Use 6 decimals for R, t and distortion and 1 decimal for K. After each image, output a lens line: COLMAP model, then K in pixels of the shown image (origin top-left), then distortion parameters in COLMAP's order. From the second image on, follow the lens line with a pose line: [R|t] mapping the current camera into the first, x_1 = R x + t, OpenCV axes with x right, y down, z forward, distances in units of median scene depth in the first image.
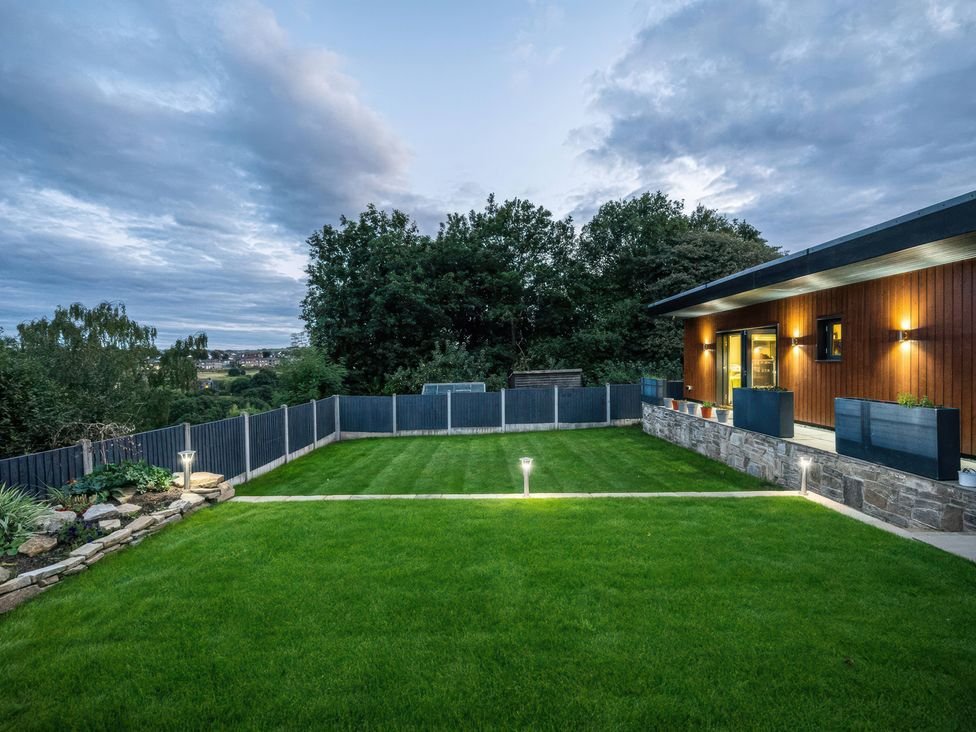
lens RADIAL K [[447.4, 0, 489.0], [0, 447.4, 363.5], [0, 0, 1]] dist [0.001354, -0.001968]
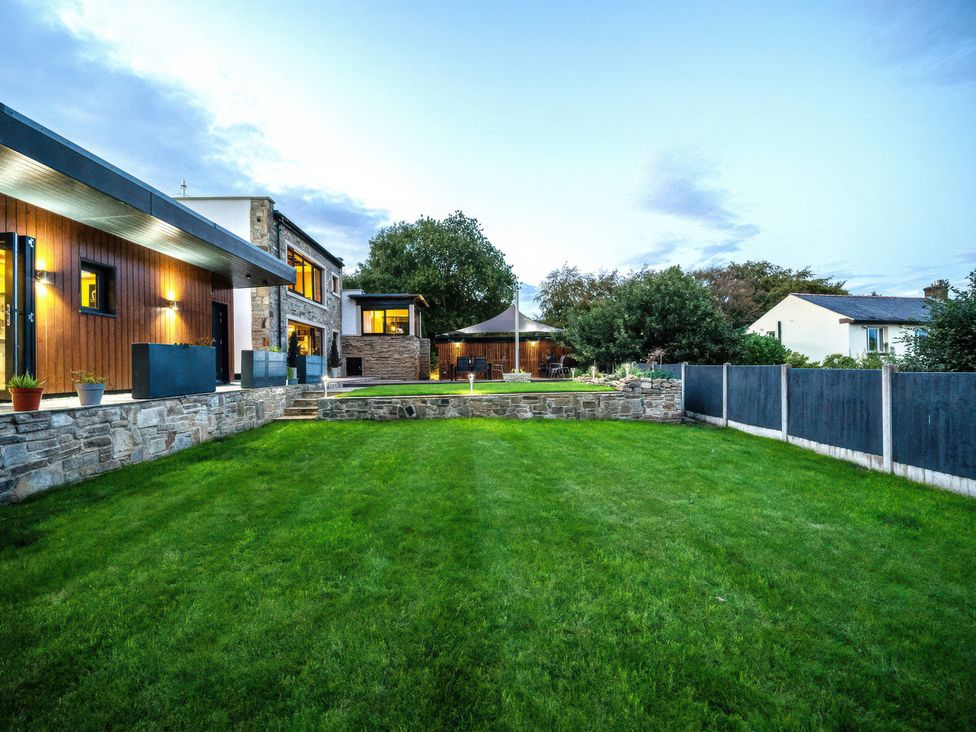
lens RADIAL K [[409.7, 0, 489.1], [0, 409.7, 366.1], [0, 0, 1]] dist [0.007585, -0.000430]
pose [[-0.999033, 0.025379, -0.035909, 0.024454], [0.025281, 0.999675, 0.003178, 0.057091], [0.035978, 0.002267, -0.999350, 0.937662]]
